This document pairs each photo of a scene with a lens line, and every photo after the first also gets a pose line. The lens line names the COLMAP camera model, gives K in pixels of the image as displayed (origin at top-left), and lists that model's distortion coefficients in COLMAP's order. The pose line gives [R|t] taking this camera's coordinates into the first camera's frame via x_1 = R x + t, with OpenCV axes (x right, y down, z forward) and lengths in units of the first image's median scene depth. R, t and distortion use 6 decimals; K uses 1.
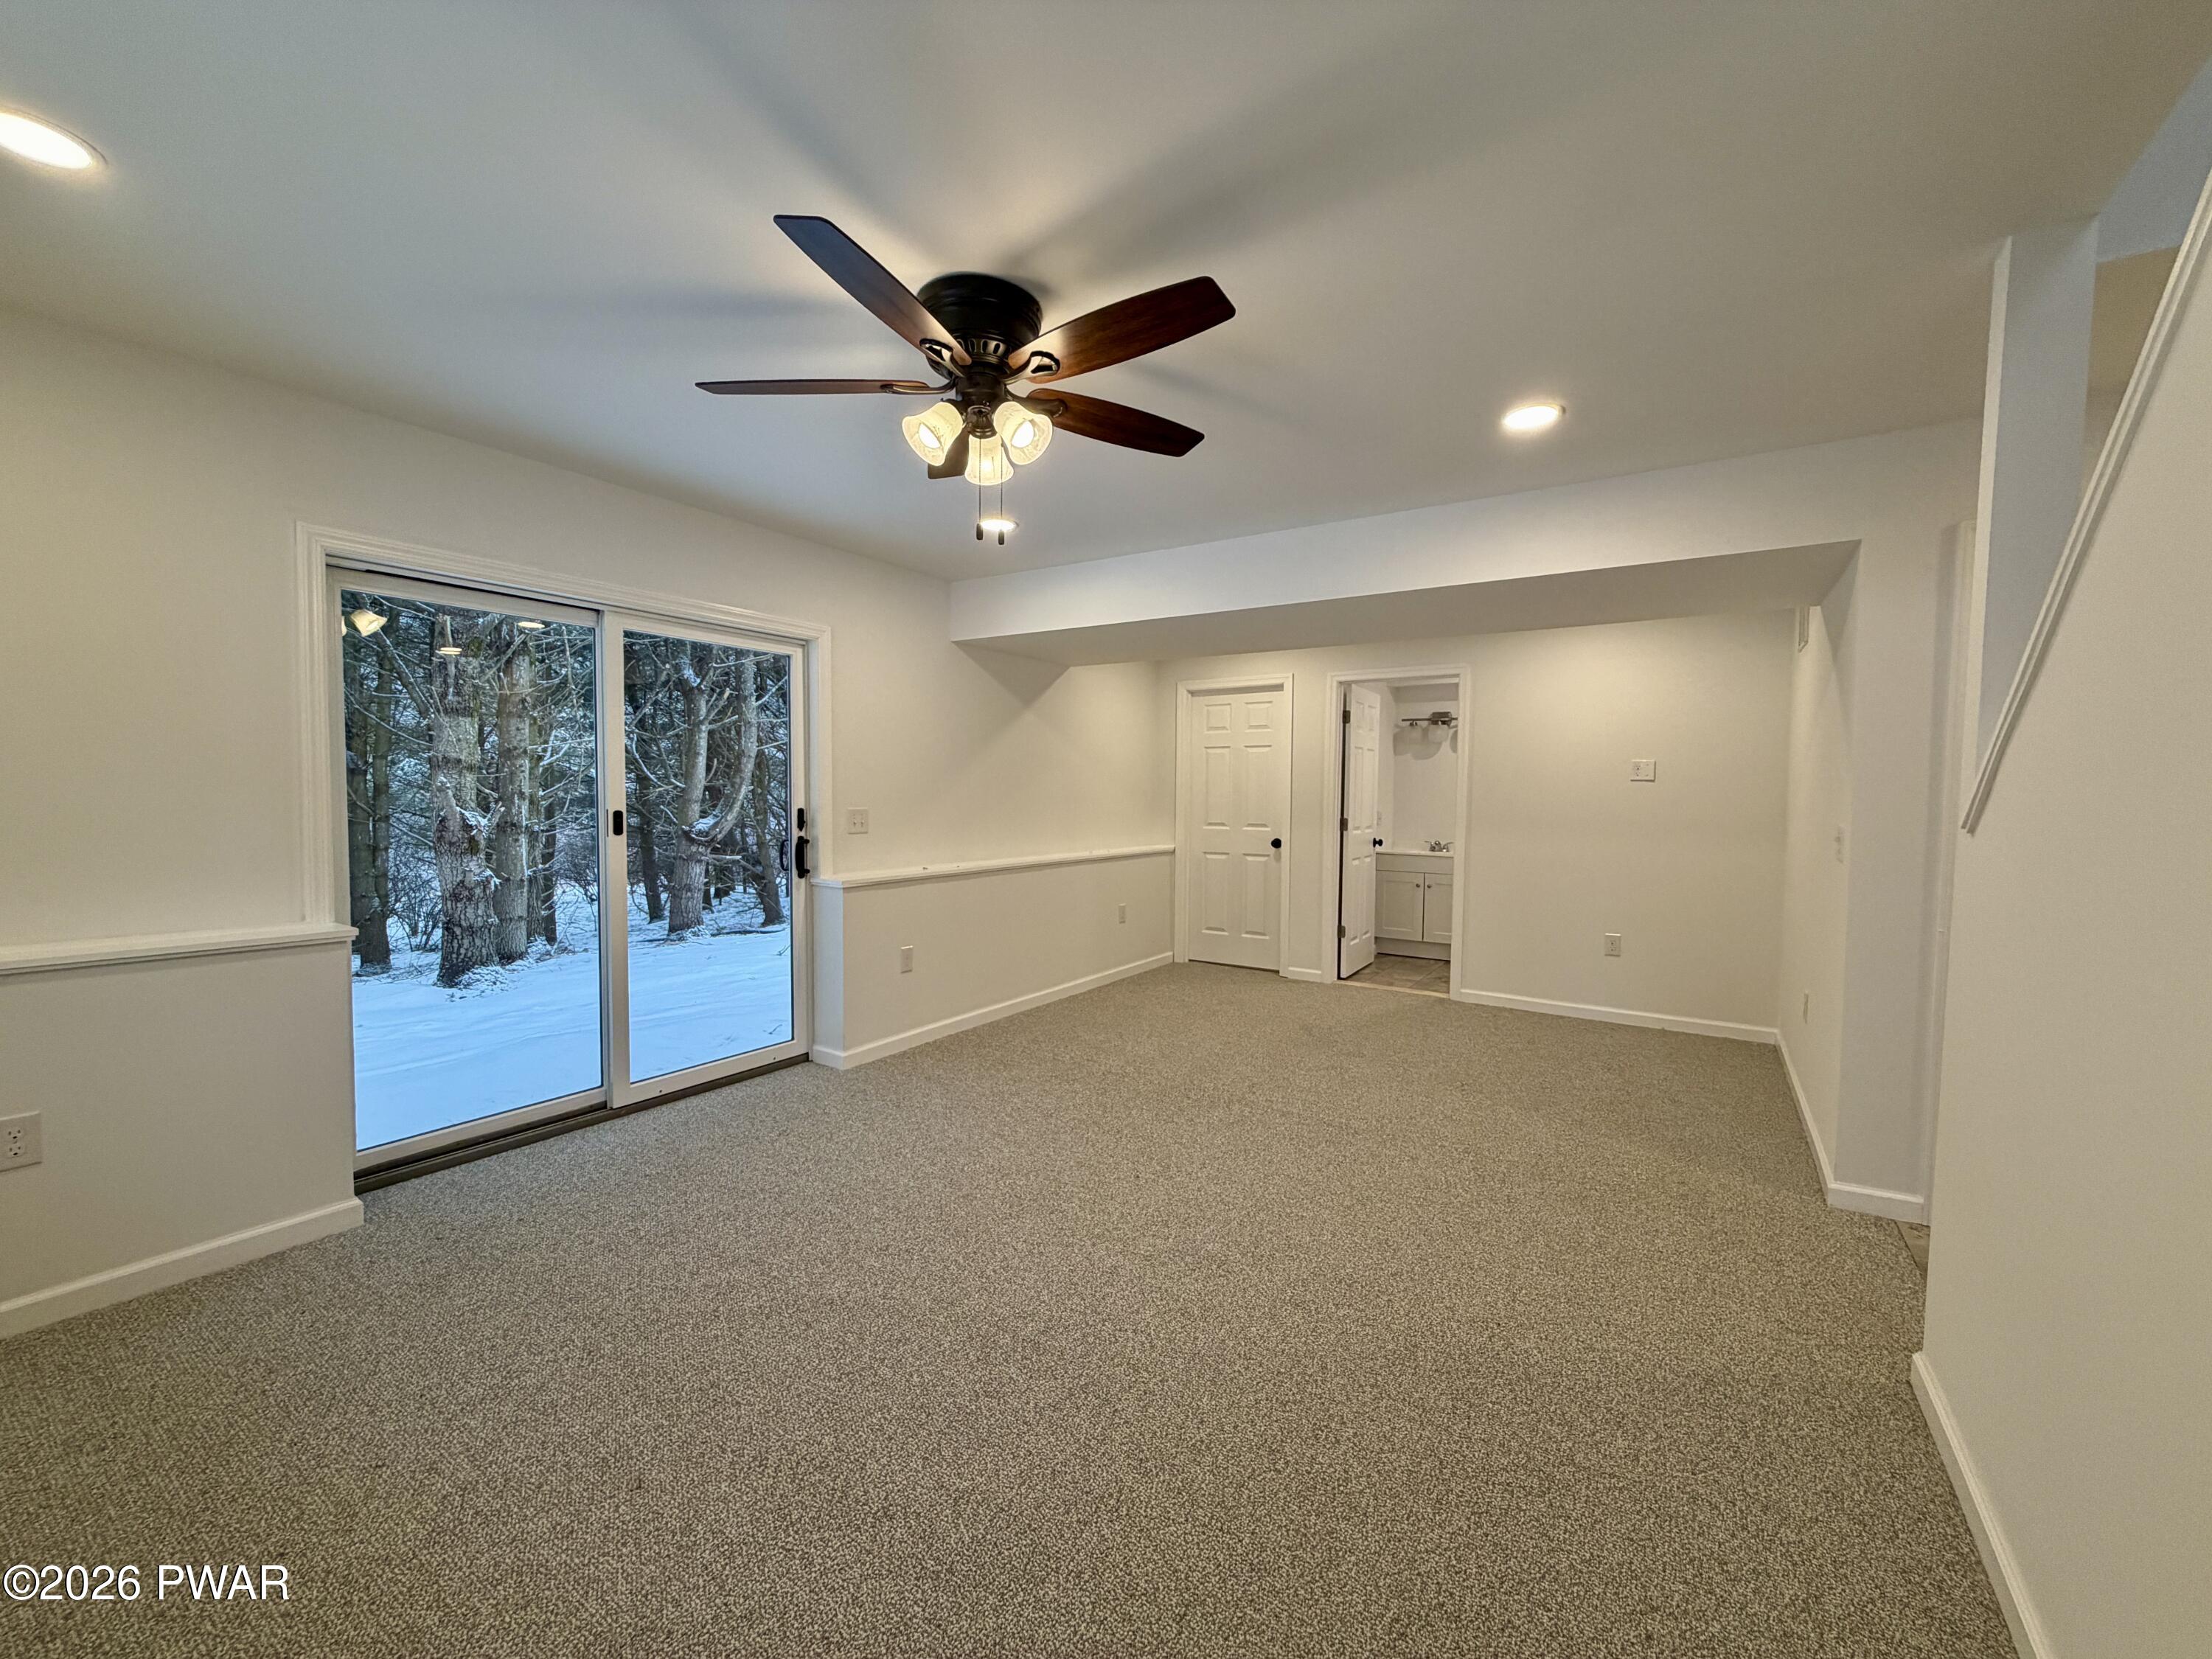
lens RADIAL K [[881.7, 0, 1093.3], [0, 881.7, 840.6], [0, 0, 1]] dist [-0.000006, -0.000077]
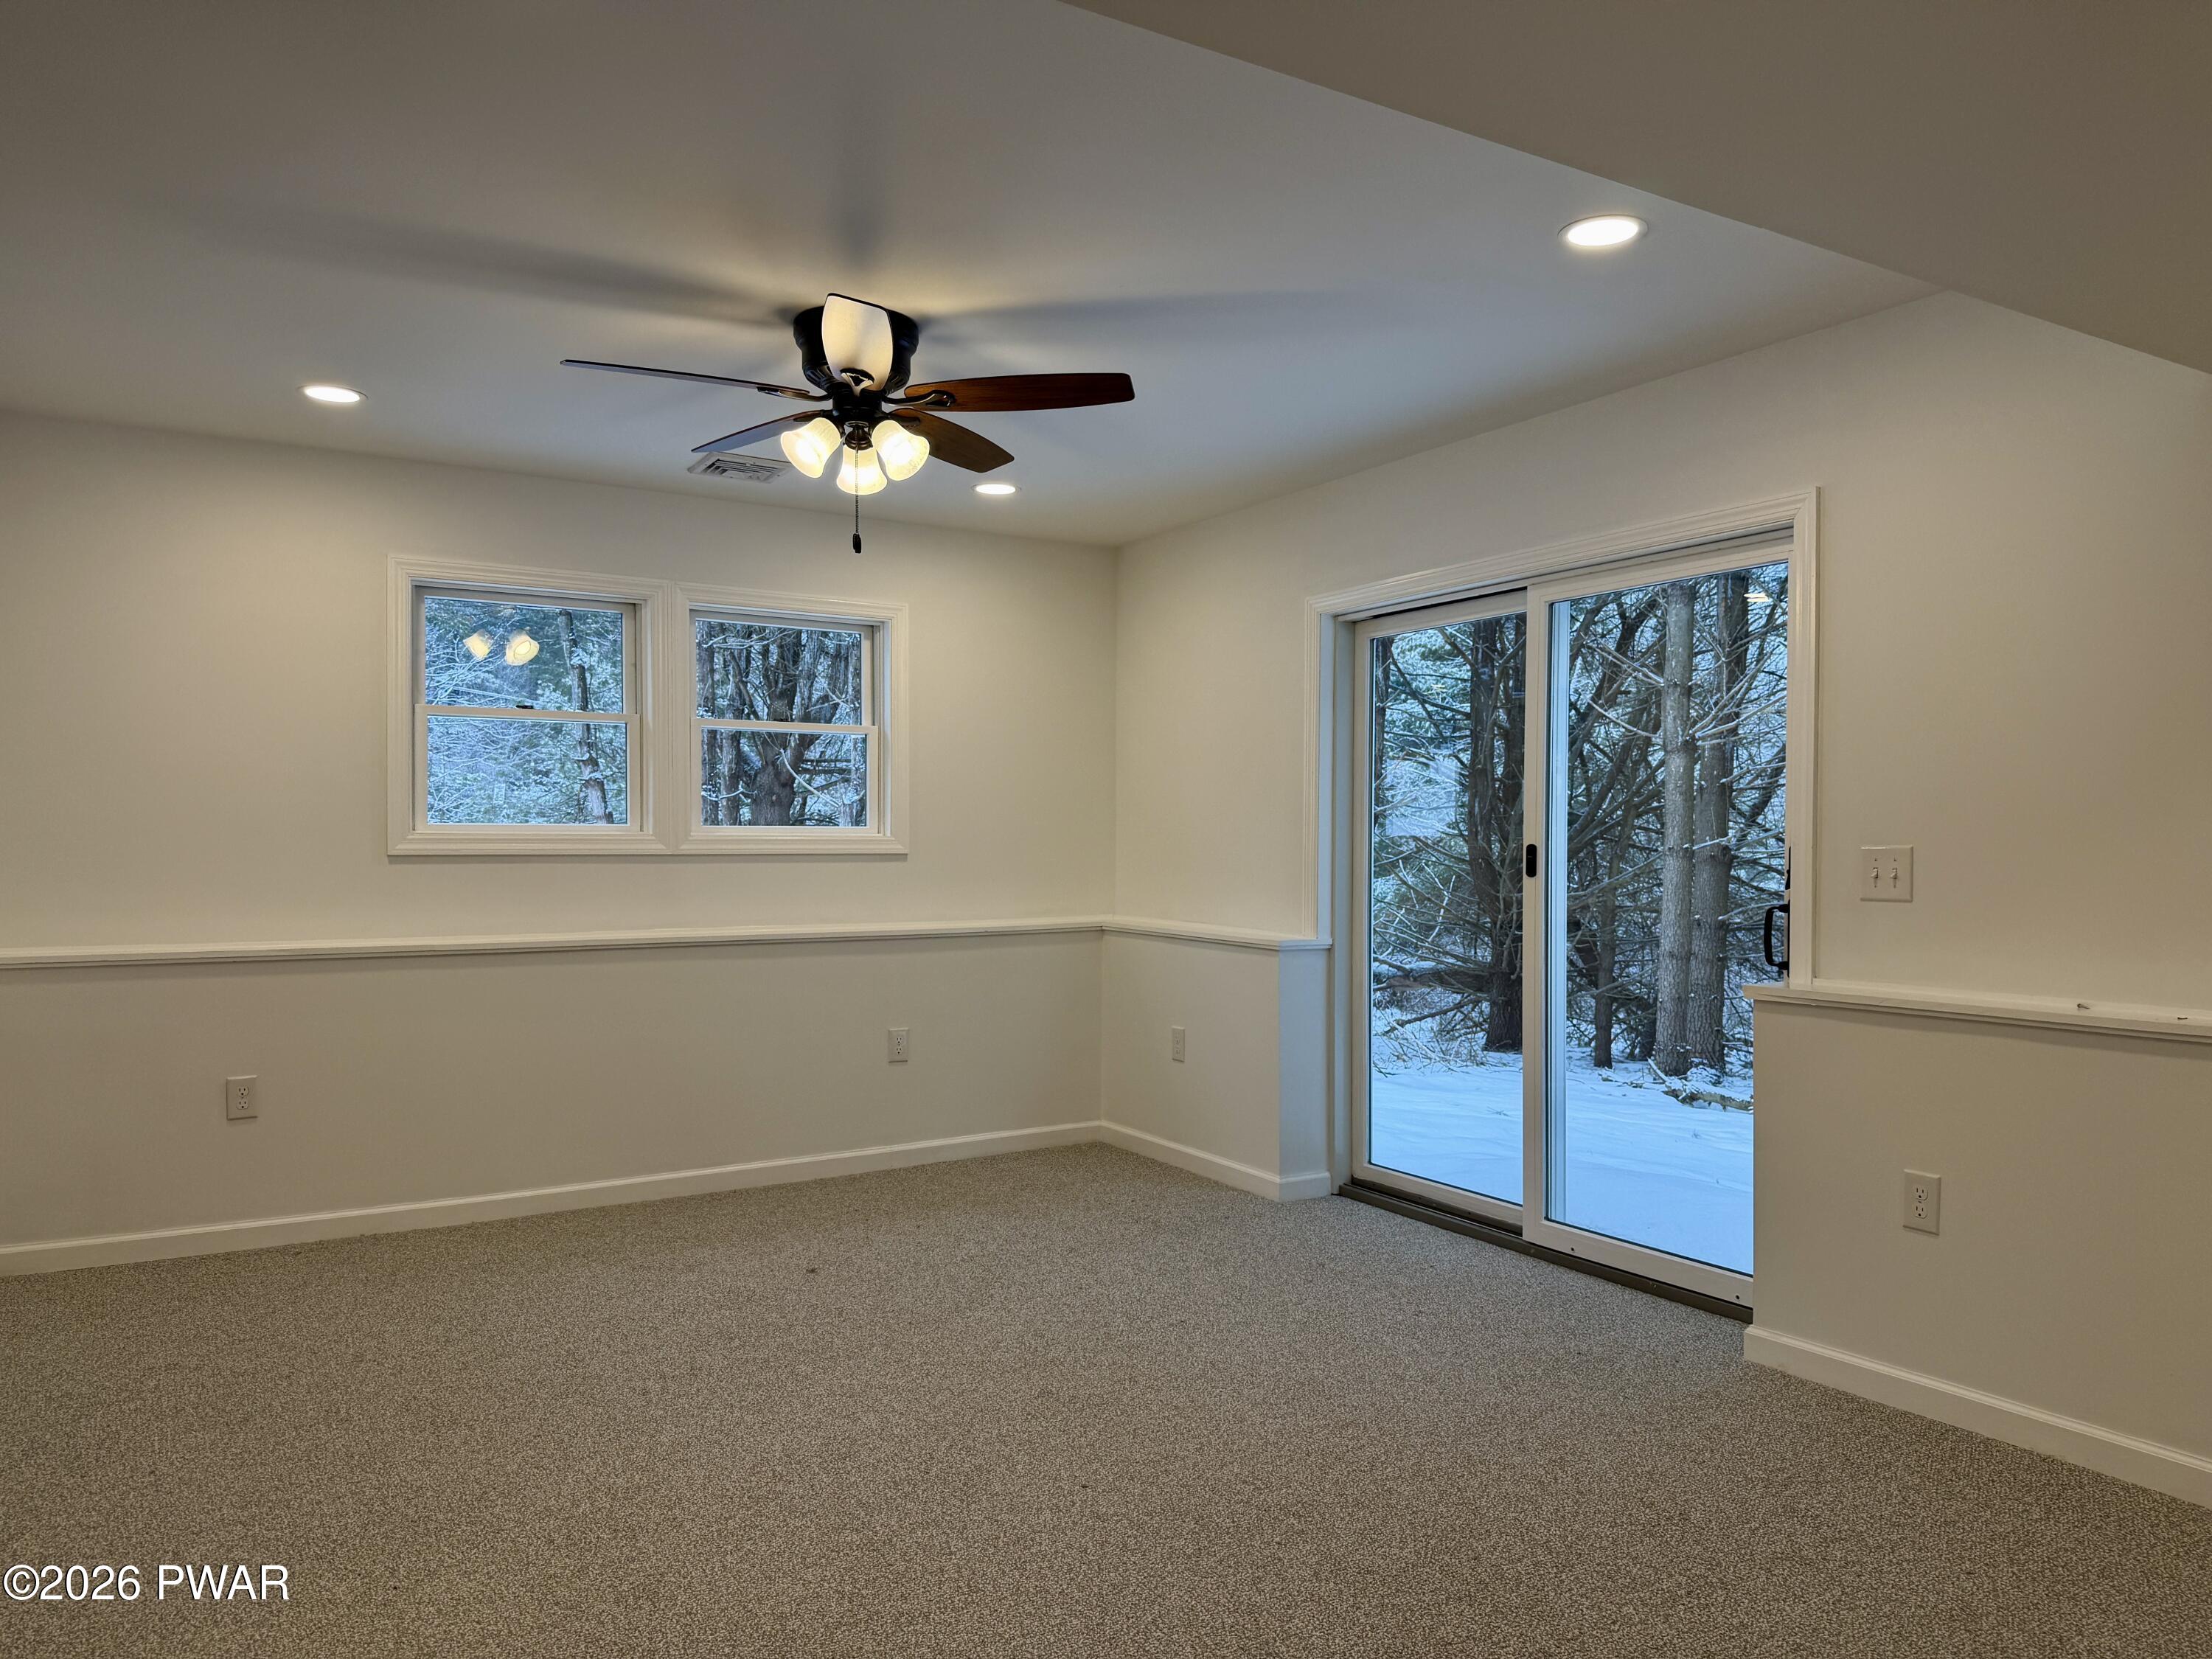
lens RADIAL K [[1536.2, 0, 1099.9], [0, 1536.2, 864.3], [0, 0, 1]] dist [0.024072, -0.002297]
pose [[-0.417834, 0.010889, -0.908458, 0.807588], [-0.045800, 0.998404, 0.033033, -0.043874], [0.907368, 0.055410, -0.416669, 1.213295]]
